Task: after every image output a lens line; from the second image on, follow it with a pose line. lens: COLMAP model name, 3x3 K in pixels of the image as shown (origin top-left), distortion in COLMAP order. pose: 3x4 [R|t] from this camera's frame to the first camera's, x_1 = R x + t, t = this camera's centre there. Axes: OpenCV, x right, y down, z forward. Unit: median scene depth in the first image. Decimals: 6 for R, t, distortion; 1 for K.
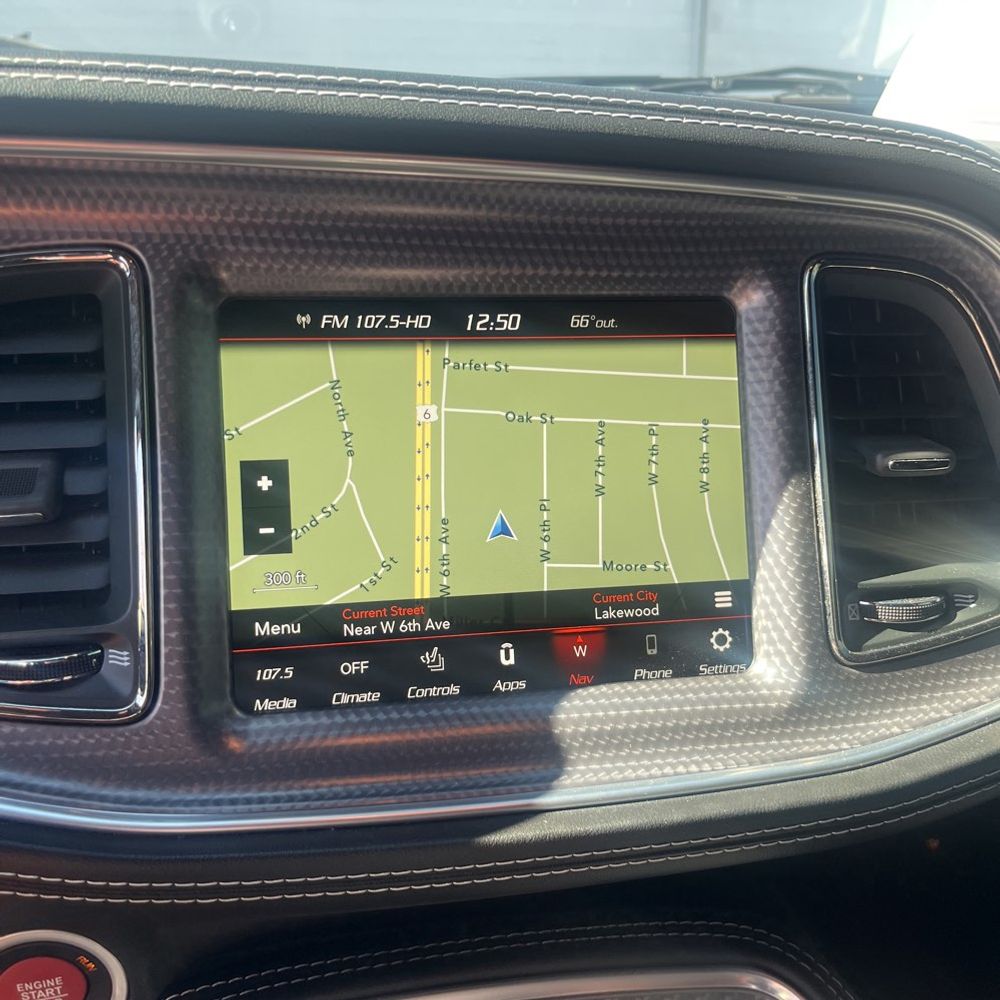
lens RADIAL K [[1016.5, 0, 492.8], [0, 1016.5, 500.0], [0, 0, 1]] dist [0.013765, 0.000000]
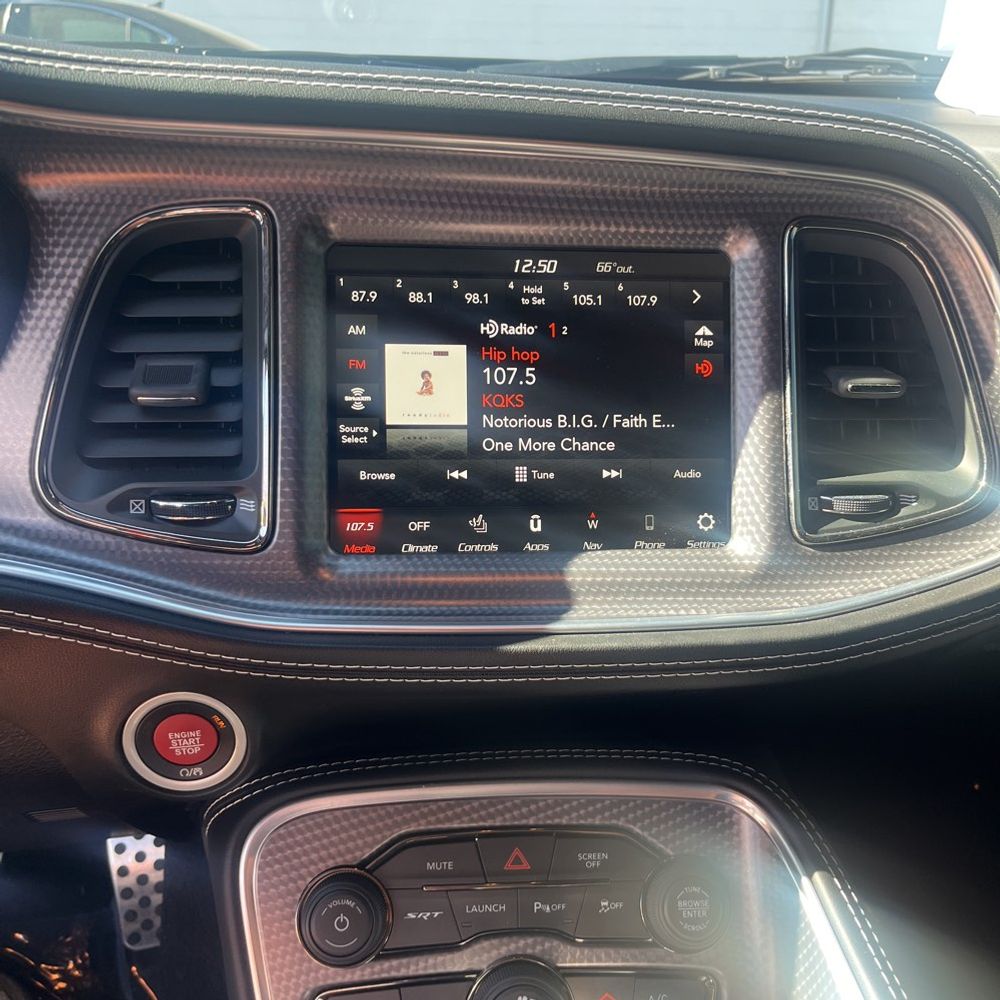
lens RADIAL K [[1016.5, 0, 506.1], [0, 1016.5, 498.8], [0, 0, 1]] dist [0.013765, 0.000000]
pose [[0.995242, 0.039433, -0.089095, 0.091994], [-0.037069, 0.998919, 0.028041, 0.086550], [0.090105, -0.024605, 0.995628, -0.300980]]
